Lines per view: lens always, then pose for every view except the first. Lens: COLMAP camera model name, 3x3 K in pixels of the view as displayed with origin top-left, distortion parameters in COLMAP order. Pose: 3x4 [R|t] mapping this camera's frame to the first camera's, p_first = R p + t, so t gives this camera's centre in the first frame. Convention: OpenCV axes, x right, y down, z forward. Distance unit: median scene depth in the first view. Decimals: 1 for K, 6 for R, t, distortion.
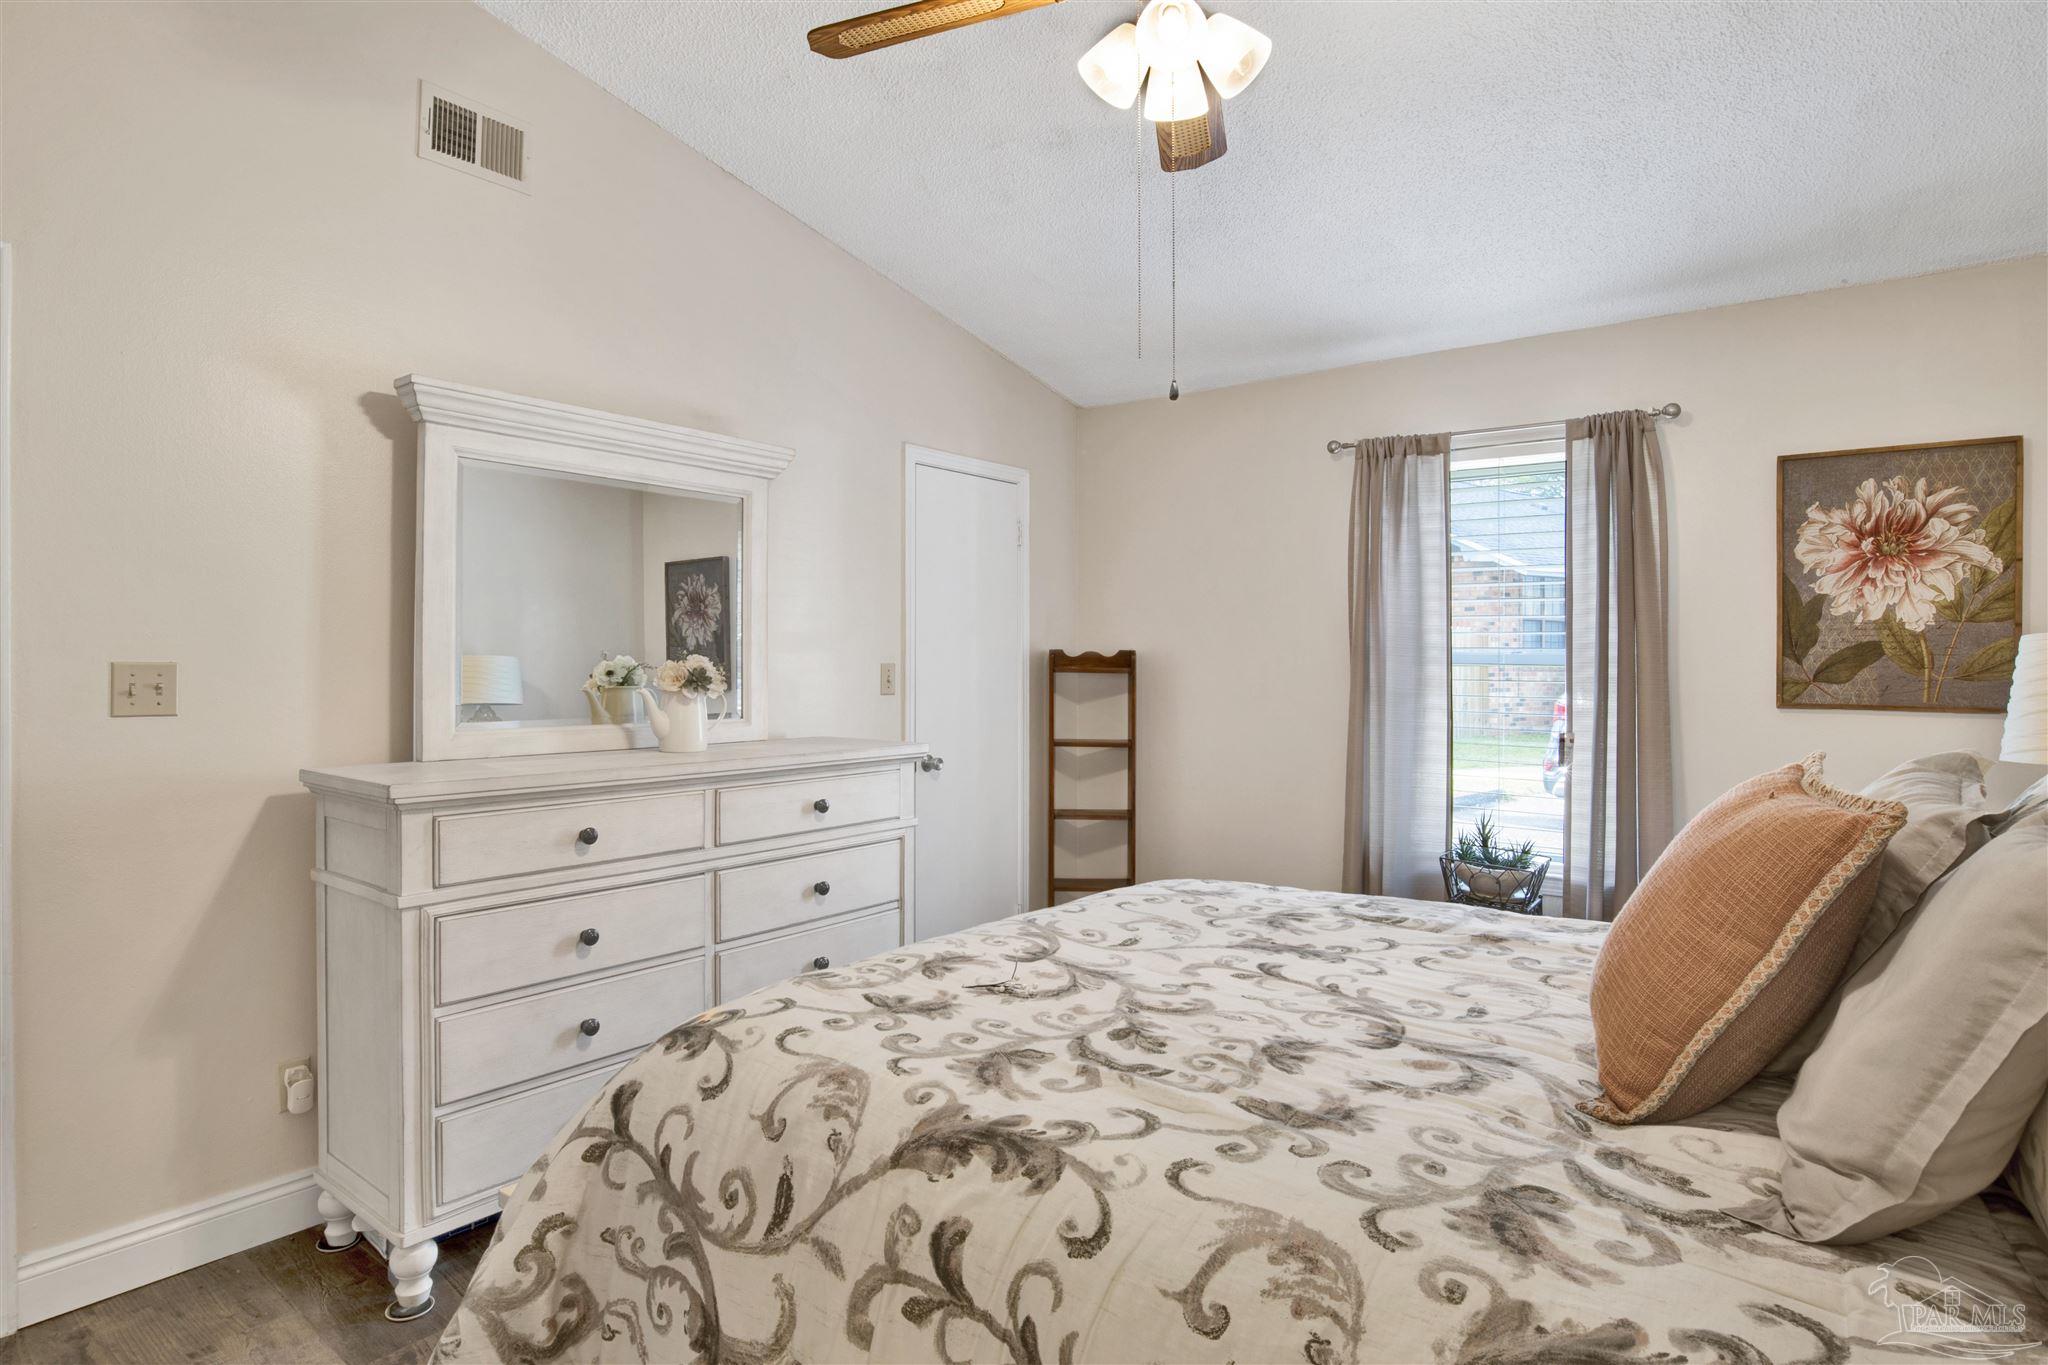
lens RADIAL K [[1096.9, 0, 1034.5], [0, 1096.9, 683.9], [0, 0, 1]] dist [-0.066521, 0.023347]
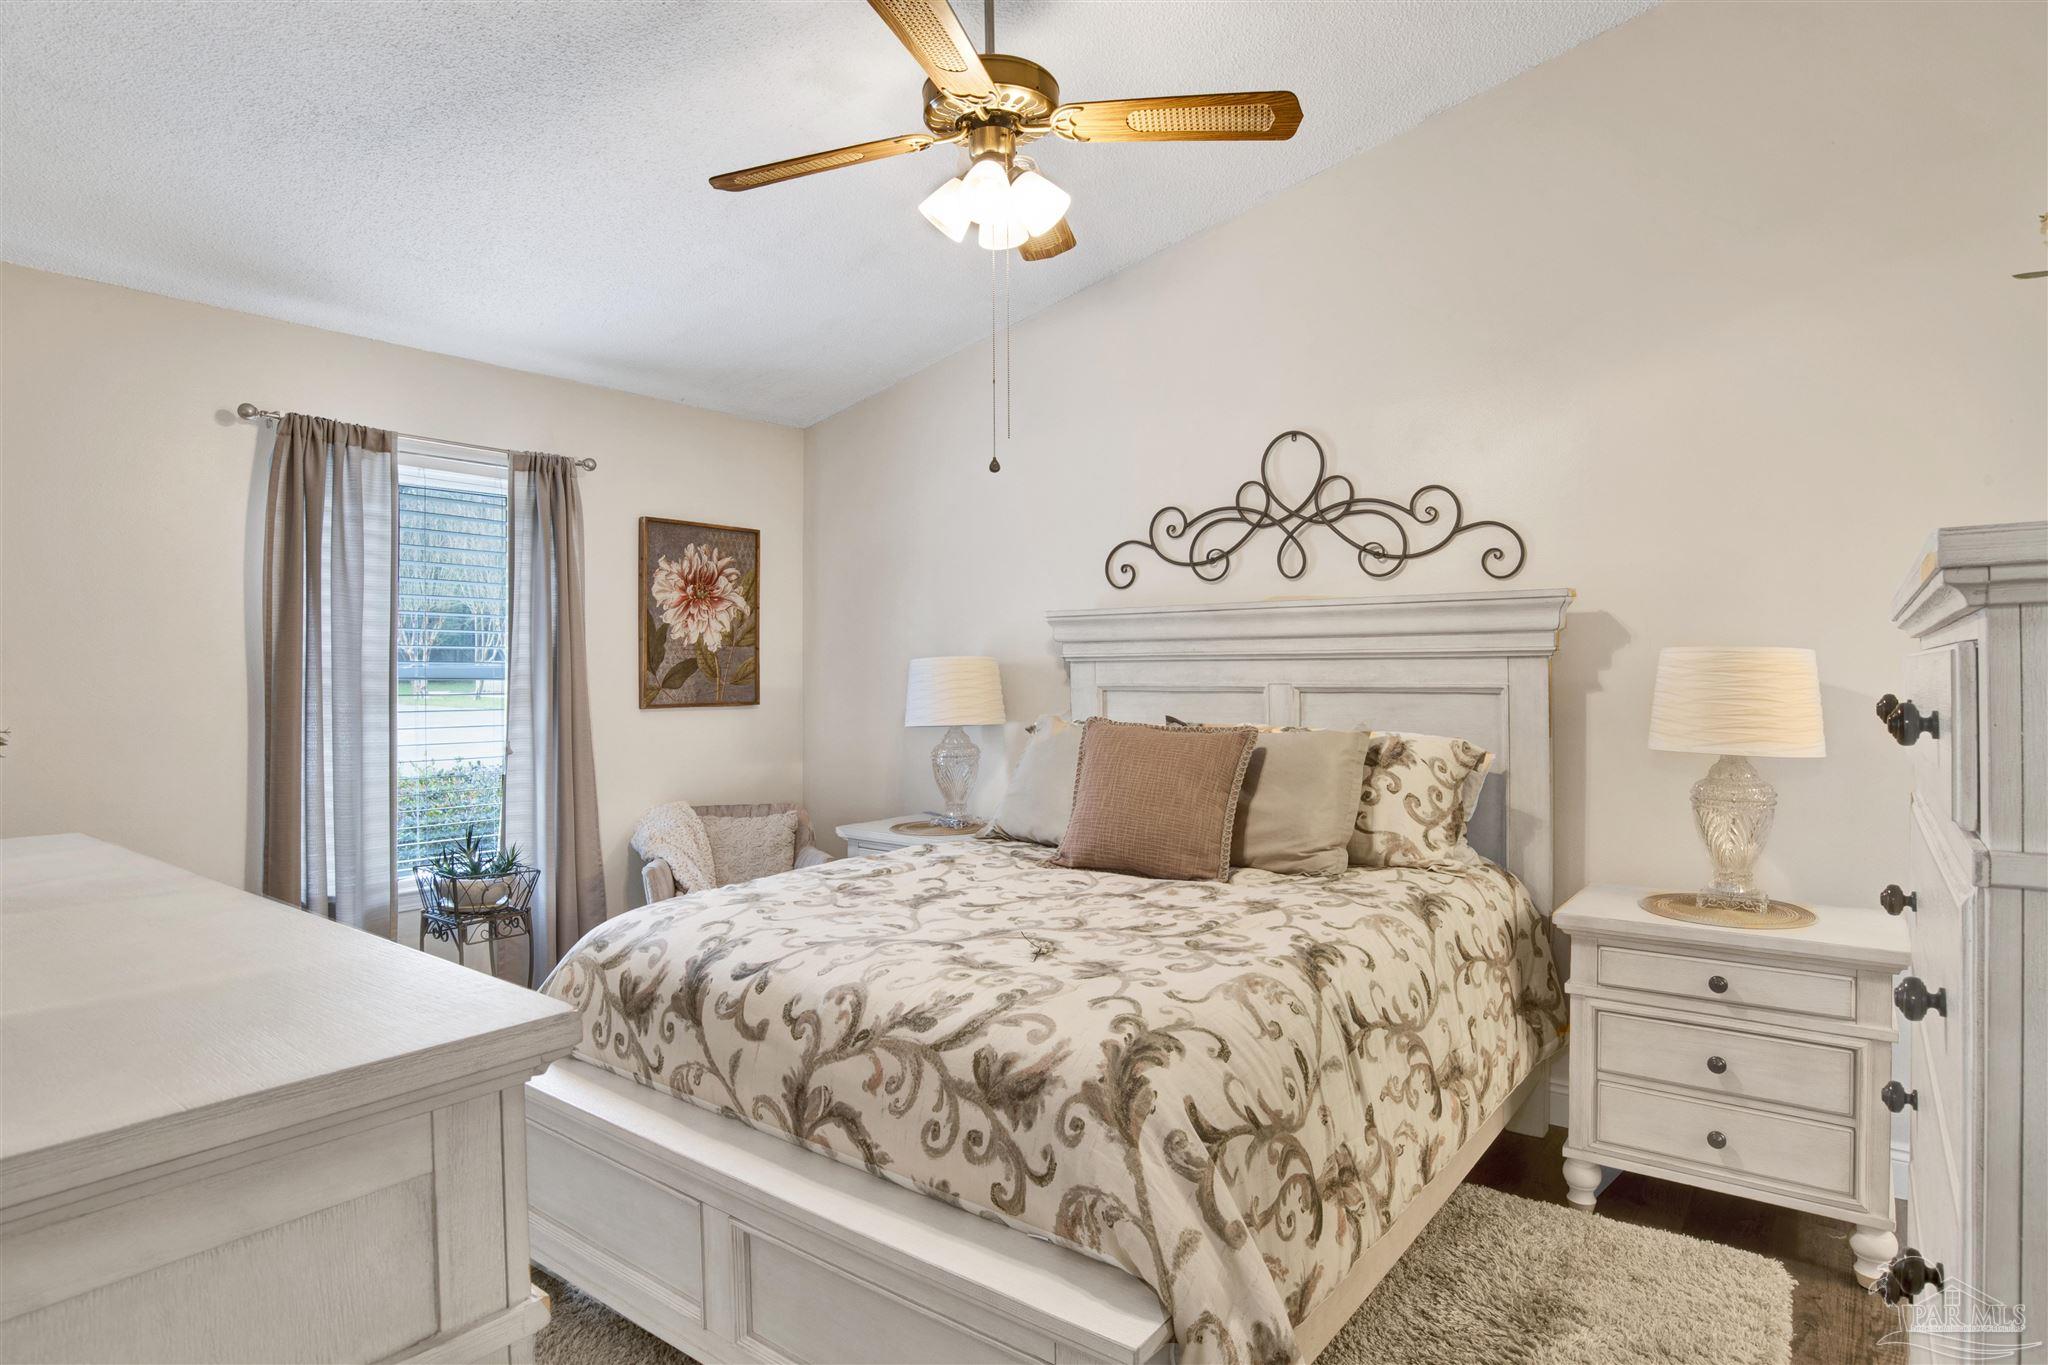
lens RADIAL K [[1096.9, 0, 1038.1], [0, 1096.9, 665.0], [0, 0, 1]] dist [-0.066521, 0.023347]
pose [[-0.008148, 0.001447, 0.999966, -0.673736], [0.026418, 0.999650, -0.001231, -0.017342], [-0.999618, 0.026407, -0.008183, 0.555718]]
